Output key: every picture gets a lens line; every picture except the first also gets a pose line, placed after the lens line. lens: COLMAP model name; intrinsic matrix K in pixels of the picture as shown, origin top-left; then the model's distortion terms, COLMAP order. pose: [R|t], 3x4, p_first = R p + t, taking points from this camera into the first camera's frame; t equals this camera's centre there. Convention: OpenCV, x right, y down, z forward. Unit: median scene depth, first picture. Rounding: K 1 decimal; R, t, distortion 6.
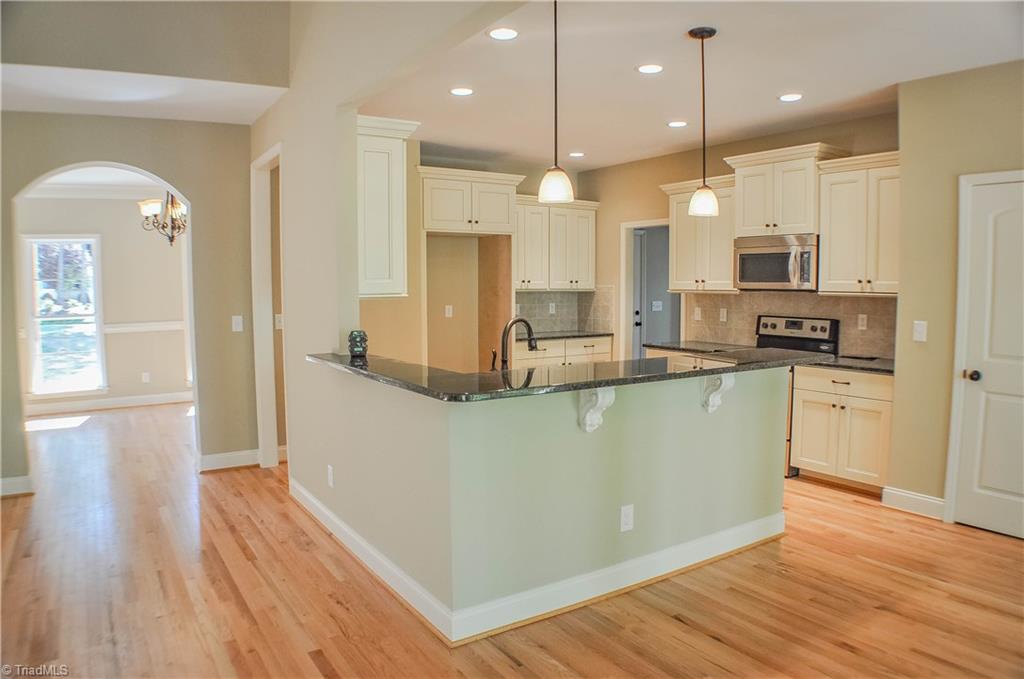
lens RADIAL K [[695.5, 0, 512.0], [0, 695.5, 339.5], [0, 0, 1]] dist [-0.136461, 0.002327]
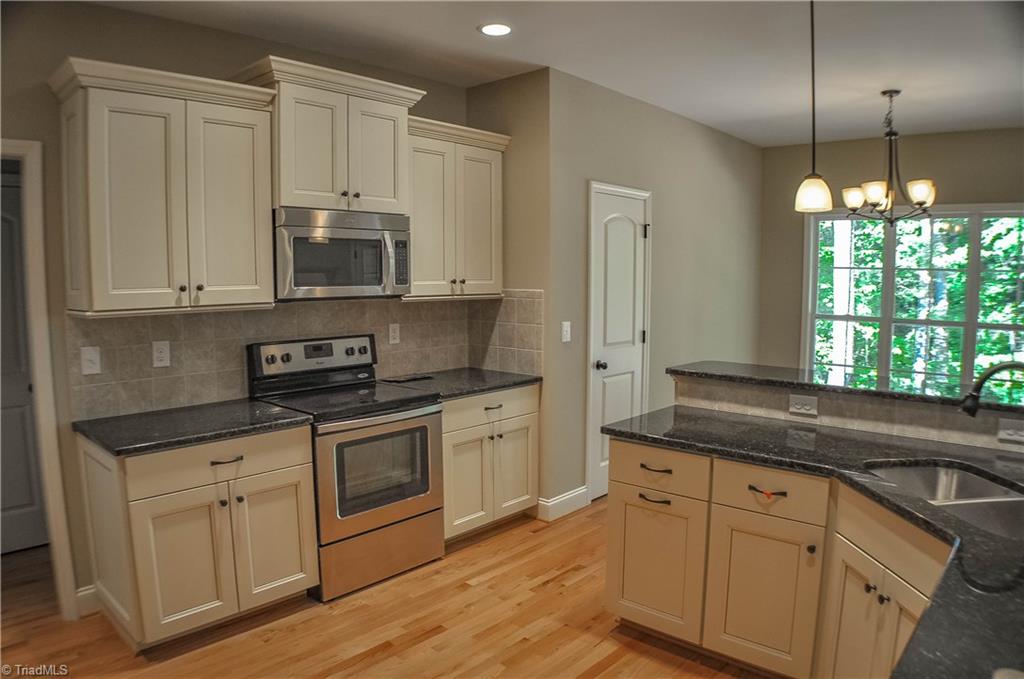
lens RADIAL K [[695.5, 0, 512.0], [0, 695.5, 339.5], [0, 0, 1]] dist [-0.136461, 0.002327]
pose [[-0.267285, -0.087380, 0.959647, -0.262371], [0.081961, 0.990210, 0.112991, -0.091146], [-0.960125, 0.108855, -0.257507, 0.989156]]
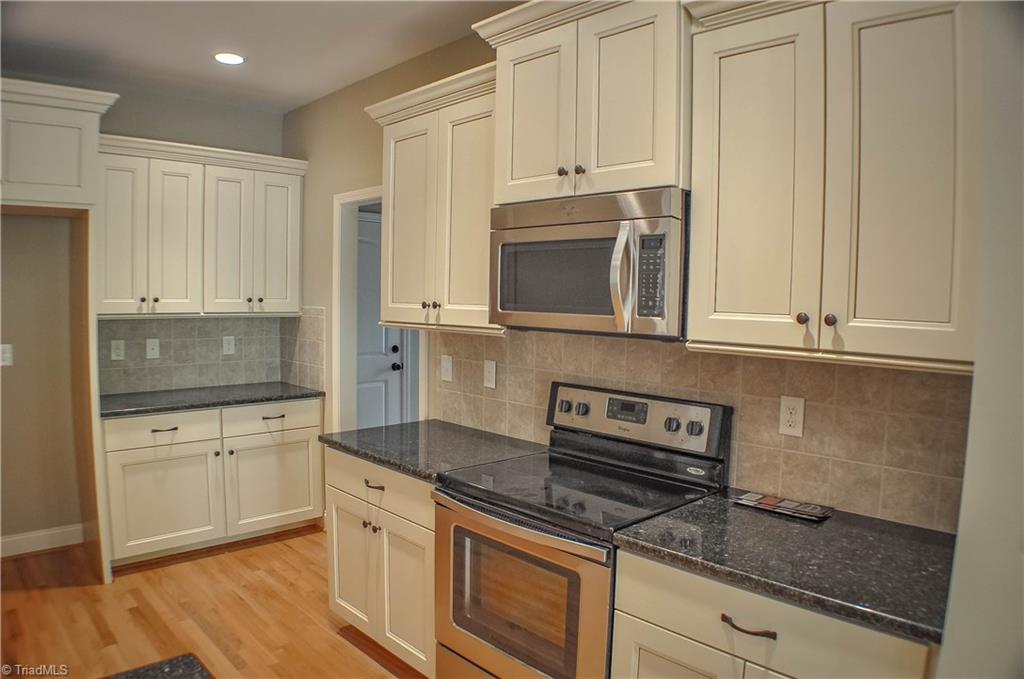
lens RADIAL K [[685.6, 0, 510.4], [0, 685.6, 347.5], [0, 0, 1]] dist [-0.139482, 0.001826]
pose [[0.982080, 0.004447, 0.188411, 0.259955], [-0.004026, 0.999988, -0.002619, -0.060270], [-0.188421, 0.001814, 0.982087, 0.587342]]
